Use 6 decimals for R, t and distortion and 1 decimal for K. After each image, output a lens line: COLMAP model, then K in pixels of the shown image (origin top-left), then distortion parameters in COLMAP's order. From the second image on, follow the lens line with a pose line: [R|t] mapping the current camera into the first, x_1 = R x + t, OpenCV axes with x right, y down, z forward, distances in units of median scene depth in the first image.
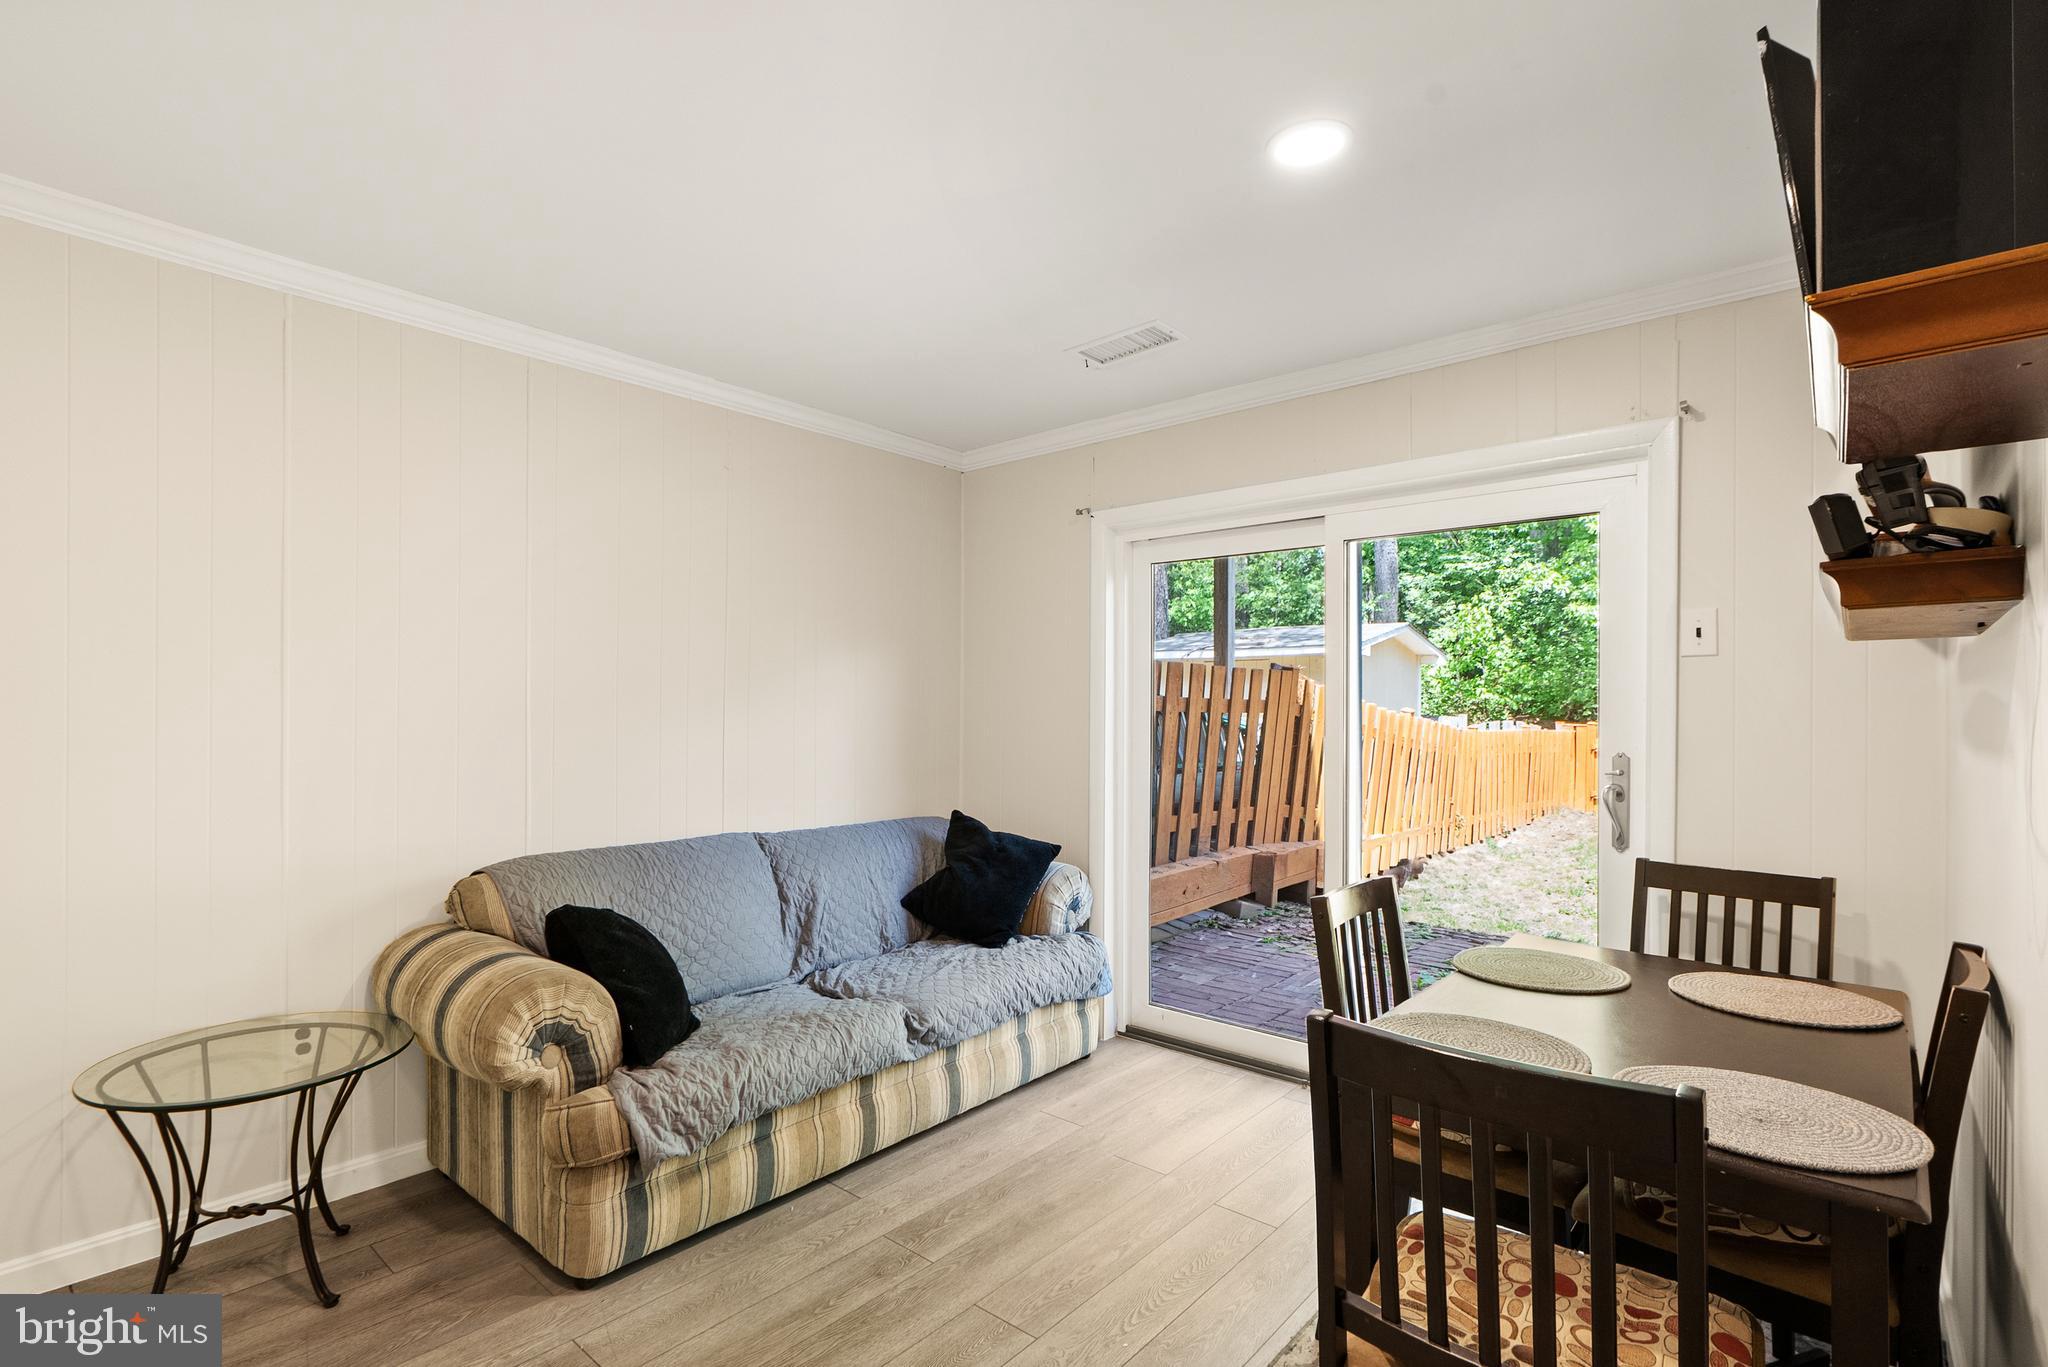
lens RADIAL K [[987.9, 0, 1011.6], [0, 987.9, 711.4], [0, 0, 1]] dist [-0.005967, 0.001575]
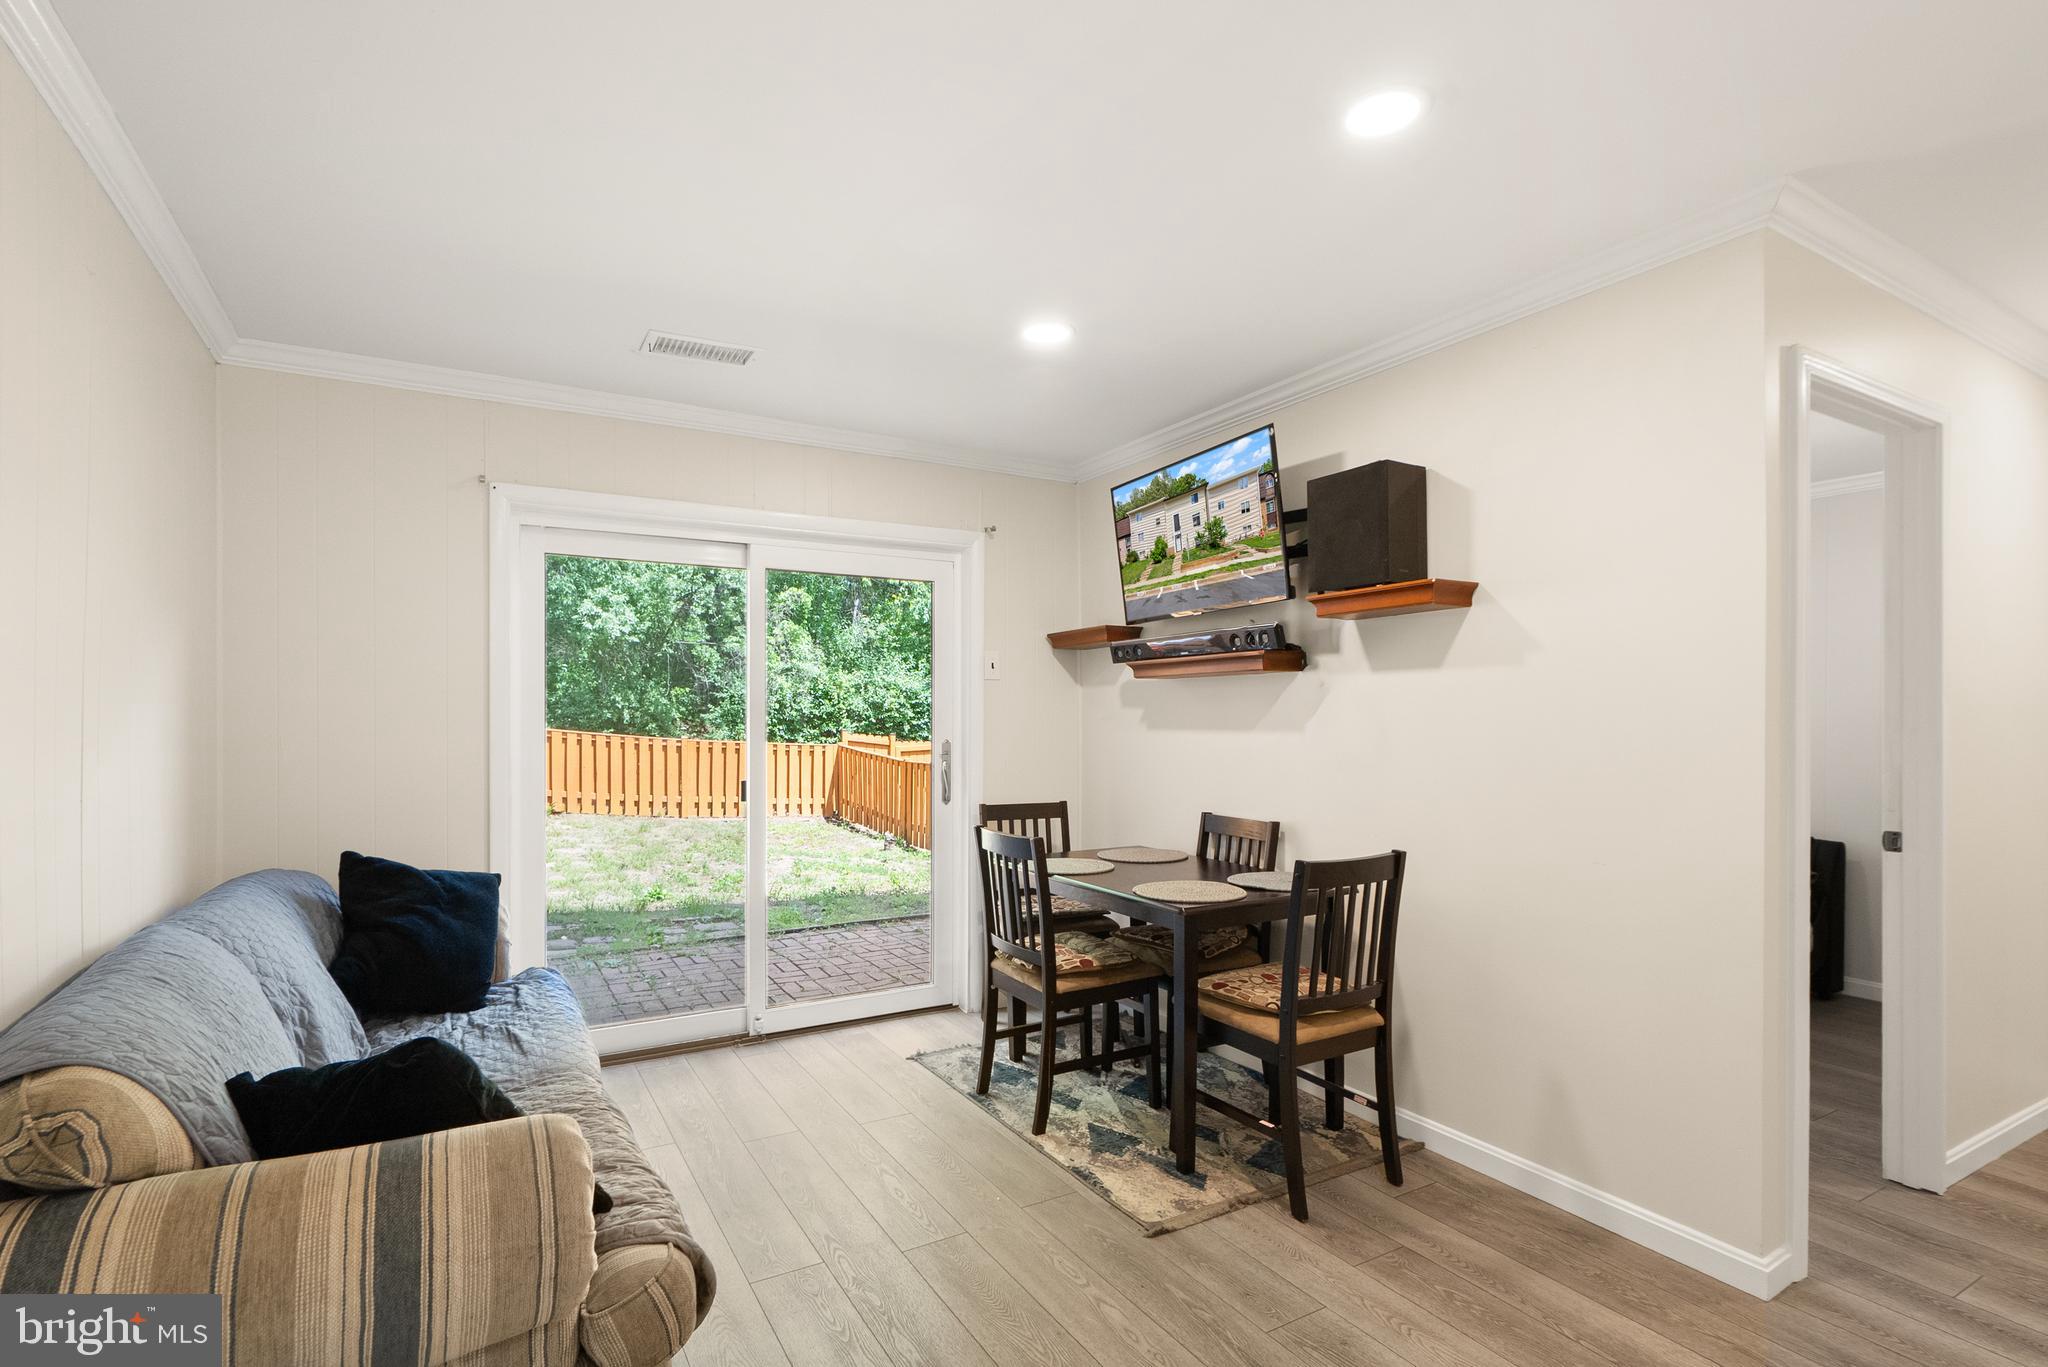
lens RADIAL K [[987.9, 0, 1011.6], [0, 987.9, 711.4], [0, 0, 1]] dist [-0.005967, 0.001575]
pose [[0.302800, 0.003729, 0.953047, -0.841601], [0.006984, 0.999957, -0.006132, 0.007667], [-0.953028, 0.008513, 0.302761, 0.442153]]
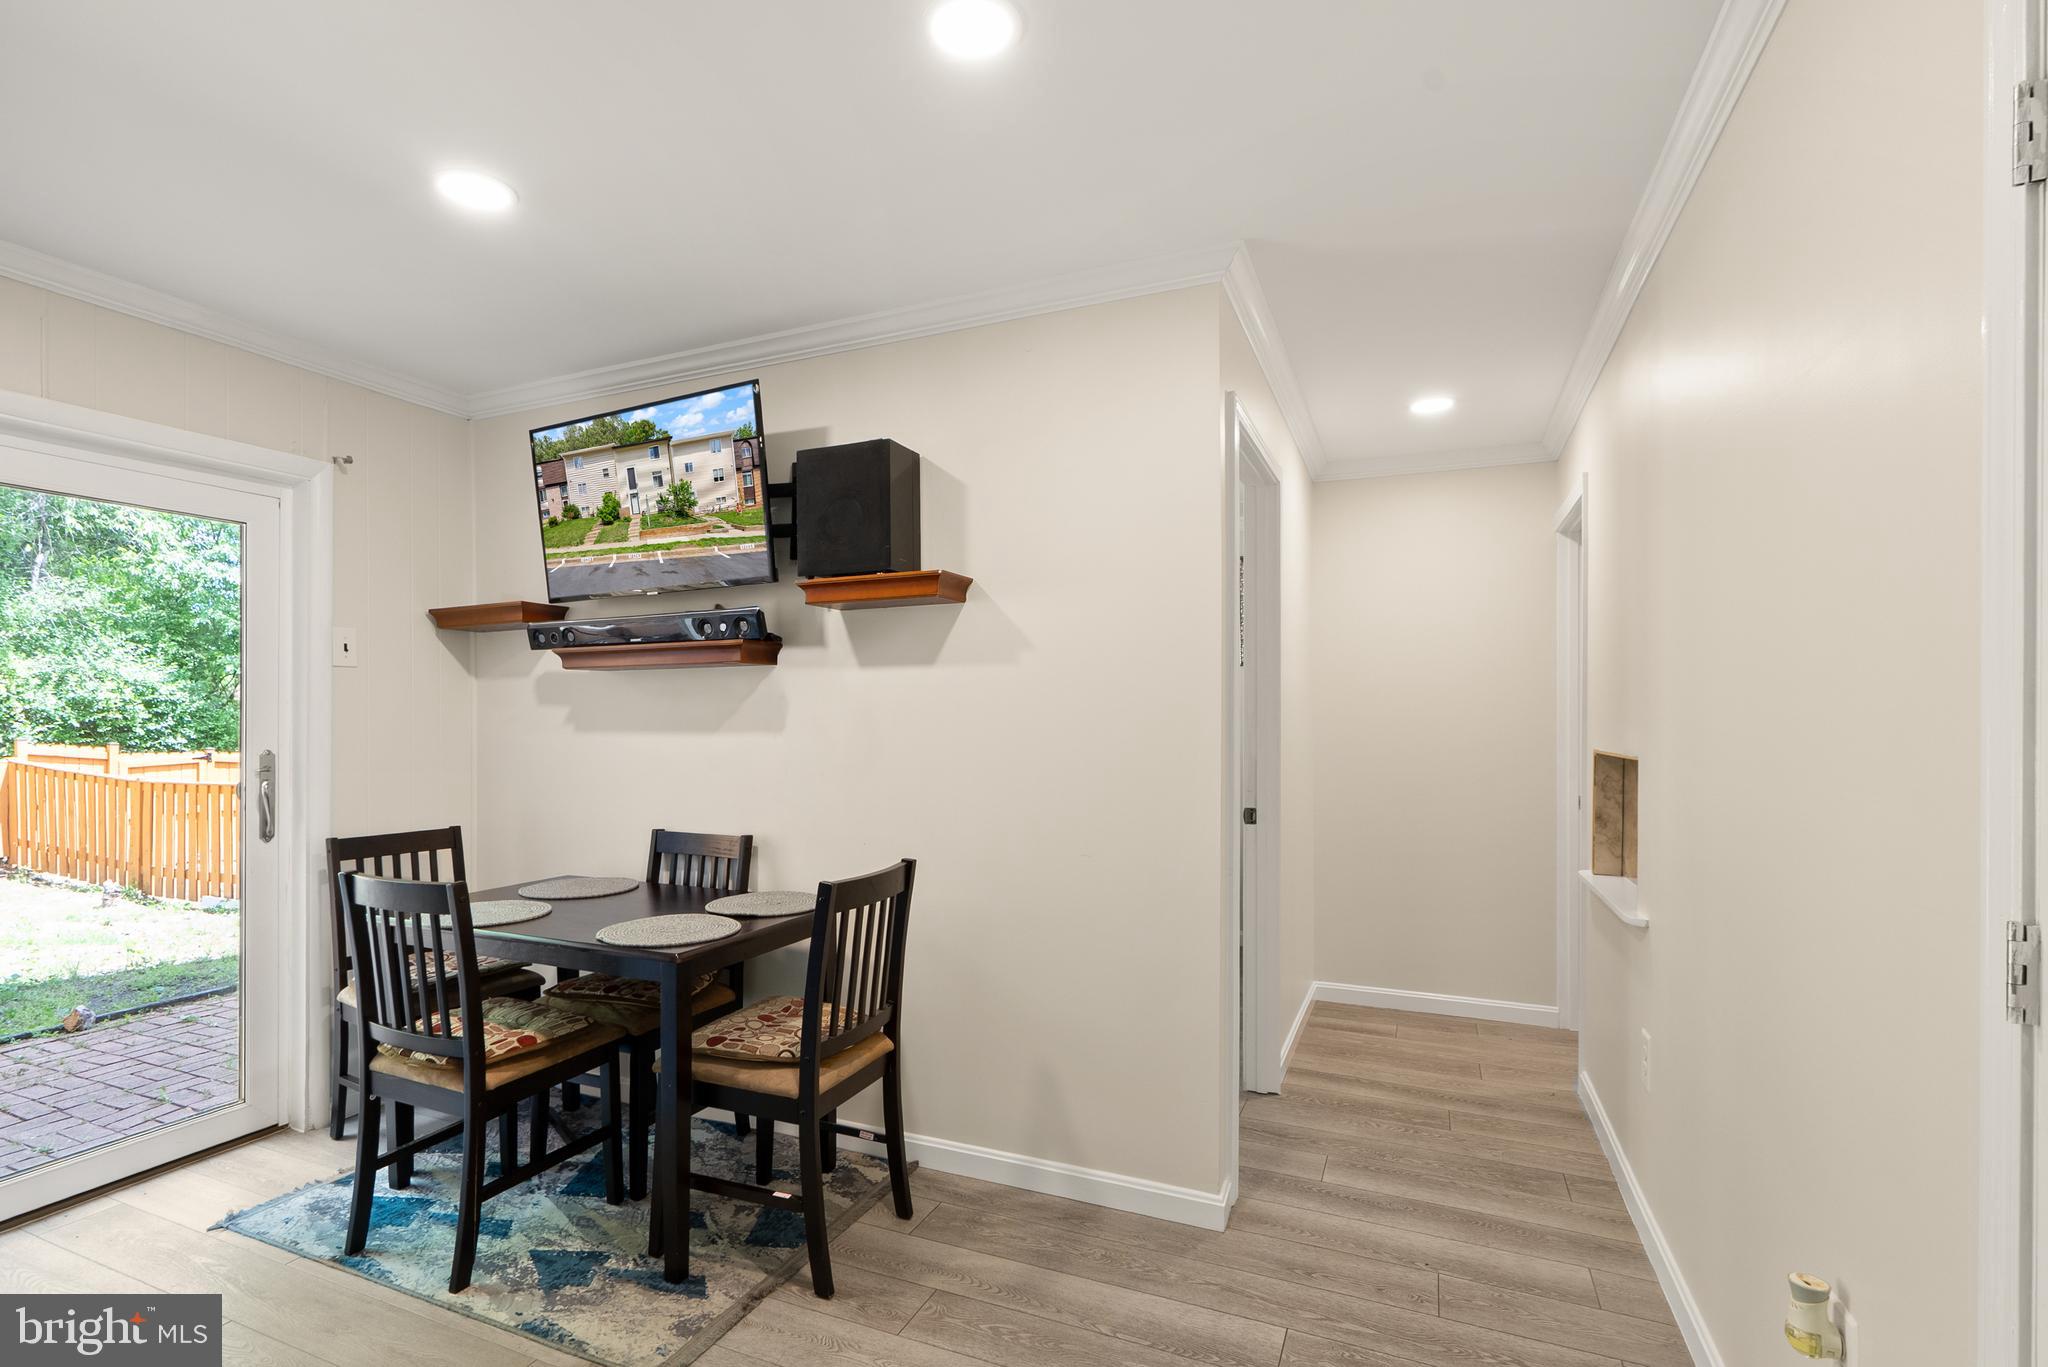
lens RADIAL K [[987.9, 0, 1011.6], [0, 987.9, 711.4], [0, 0, 1]] dist [-0.005967, 0.001575]
pose [[-0.316831, 0.004923, 0.948469, -0.681204], [0.009402, 0.999954, -0.002049, 0.009078], [-0.948435, 0.008268, -0.316863, 0.577479]]
